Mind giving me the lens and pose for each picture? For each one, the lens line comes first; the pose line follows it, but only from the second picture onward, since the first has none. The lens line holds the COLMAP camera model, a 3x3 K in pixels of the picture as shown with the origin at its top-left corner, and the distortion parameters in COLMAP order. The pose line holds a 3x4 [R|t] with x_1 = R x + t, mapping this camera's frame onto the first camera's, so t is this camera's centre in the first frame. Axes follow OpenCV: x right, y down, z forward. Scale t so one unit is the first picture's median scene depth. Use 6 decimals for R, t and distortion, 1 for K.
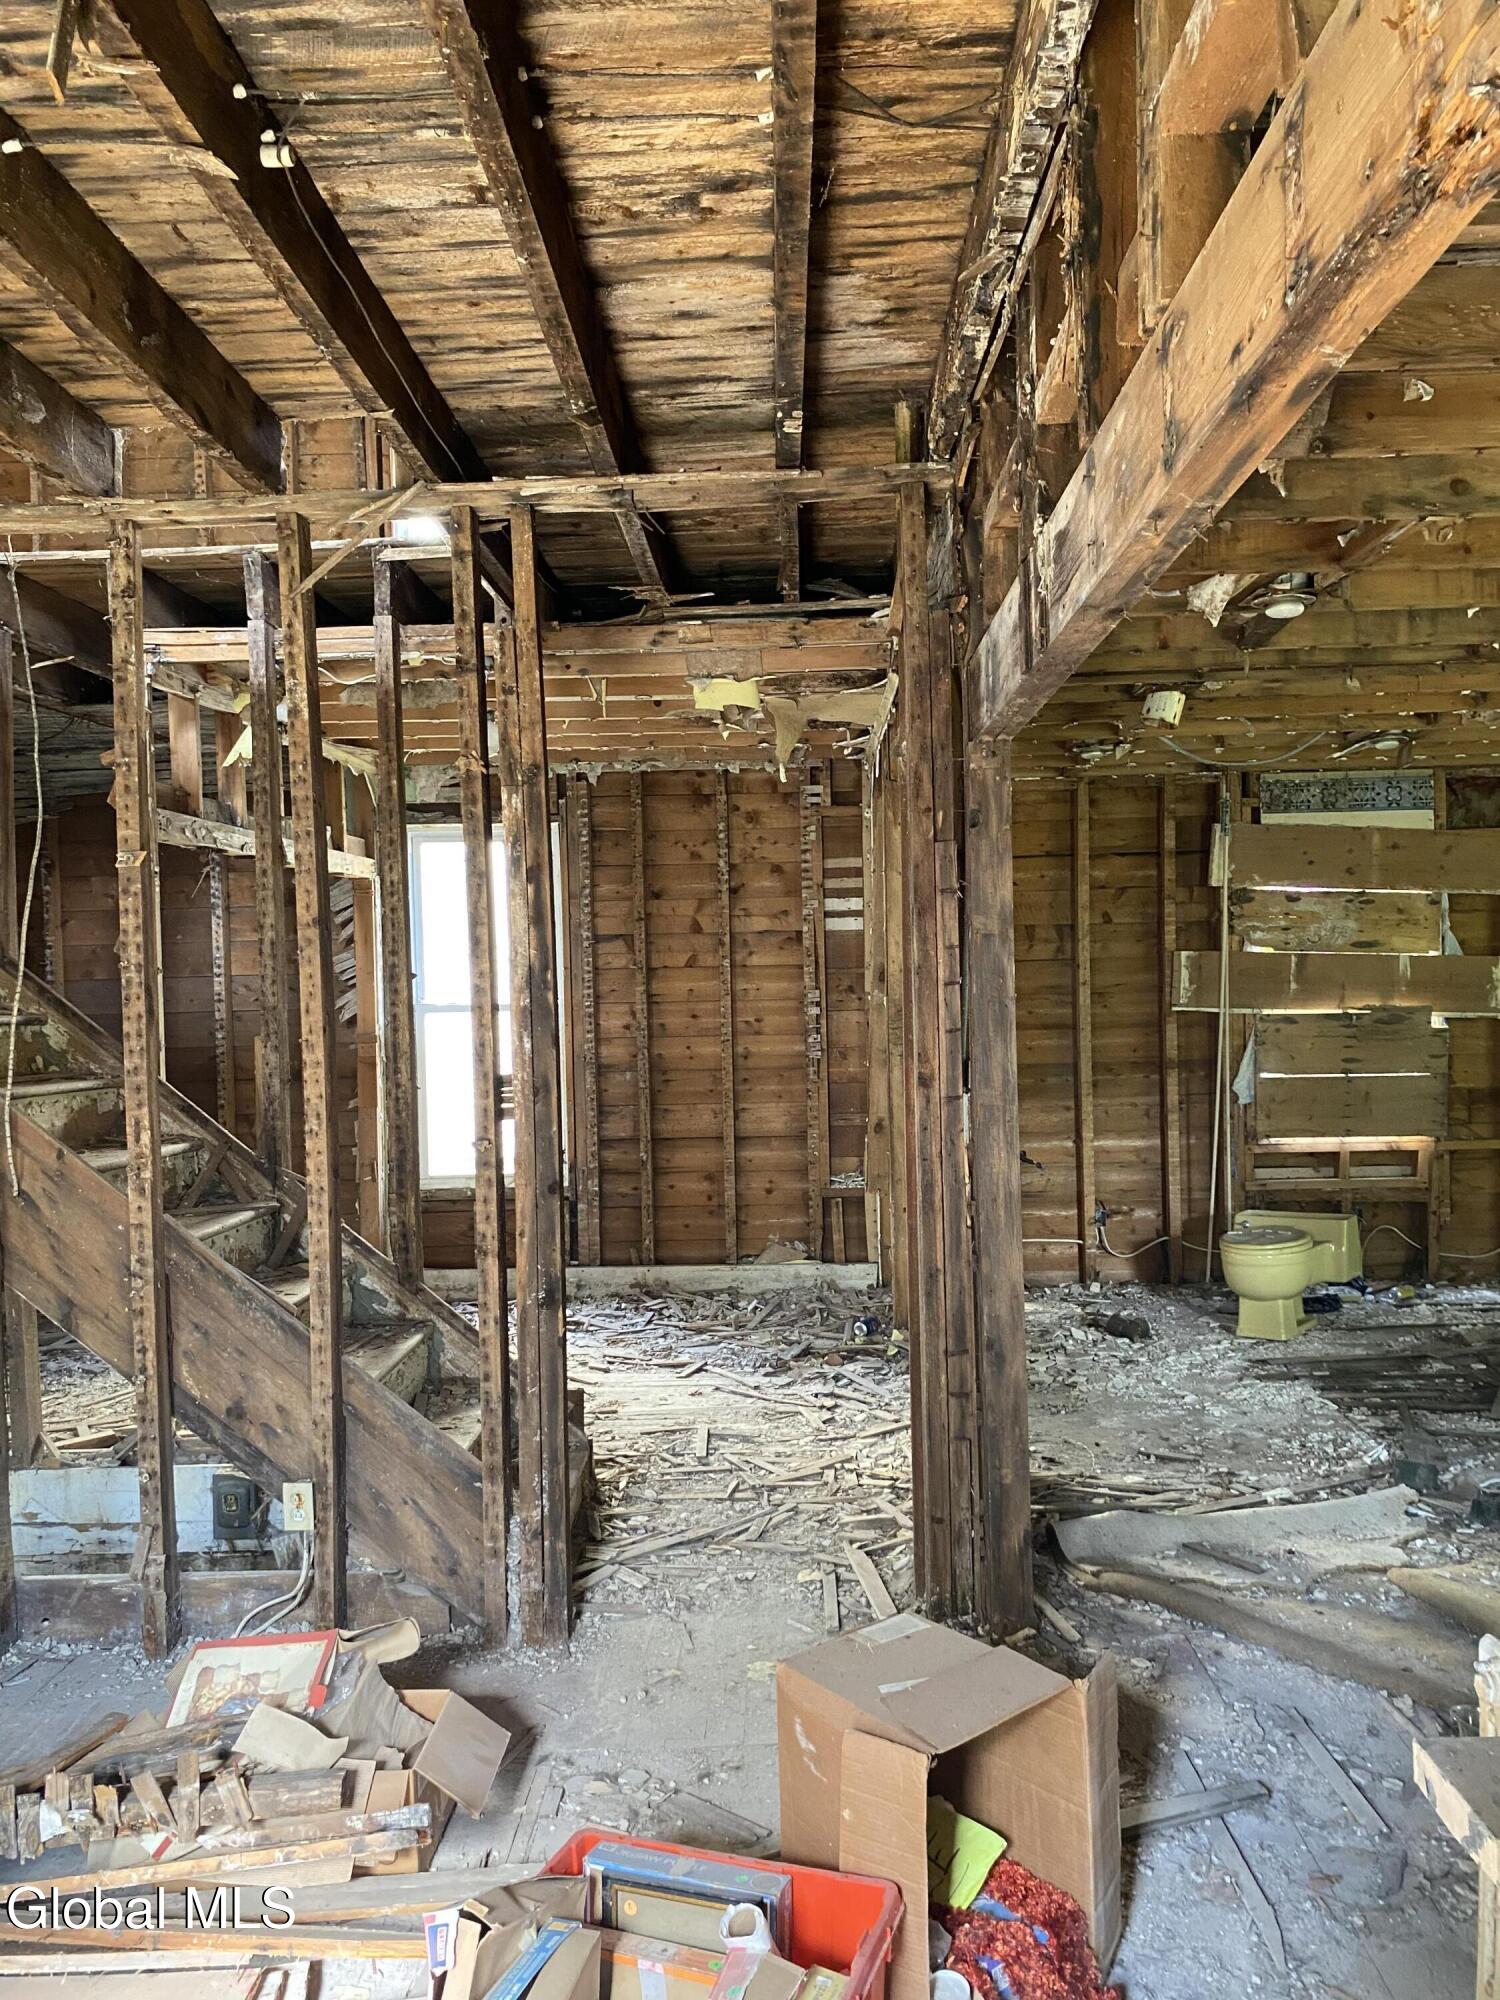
lens RADIAL K [[1520.8, 0, 750.2], [0, 1520.8, 995.9], [0, 0, 1]] dist [0.039716, -0.060592]
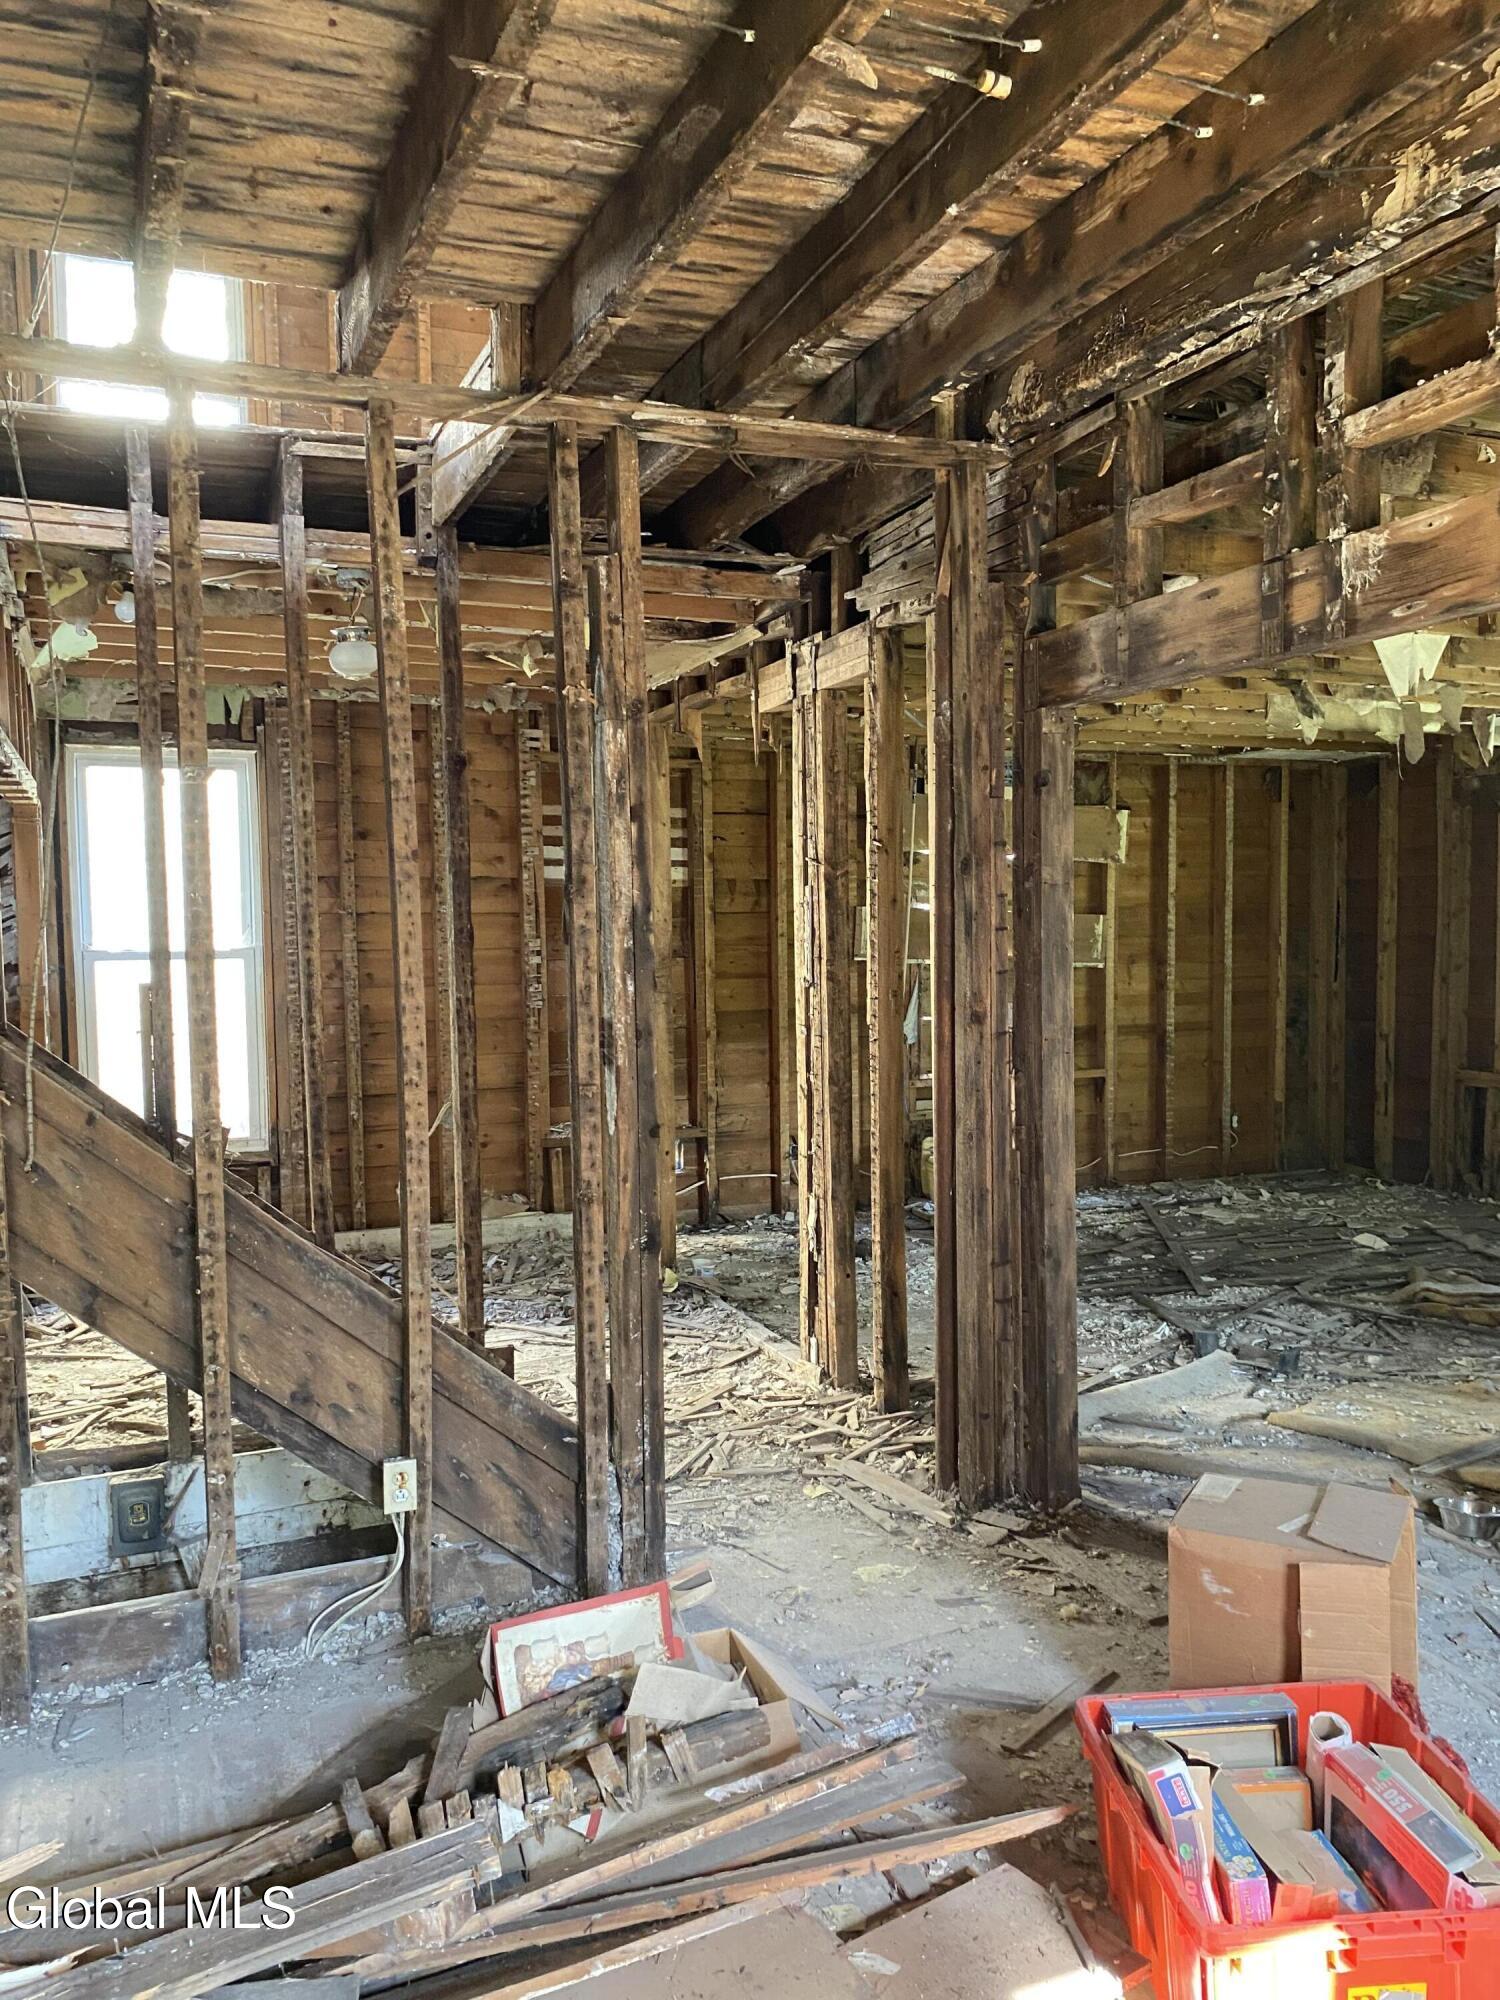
lens RADIAL K [[1533.4, 0, 750.0], [0, 1533.4, 1000.0], [0, 0, 1]] dist [0.026839, -0.027003]
pose [[0.909234, -0.009098, 0.416185, -0.469933], [-0.003947, 0.999528, 0.030473, 0.009745], [-0.416266, -0.029350, 0.908769, 0.069959]]
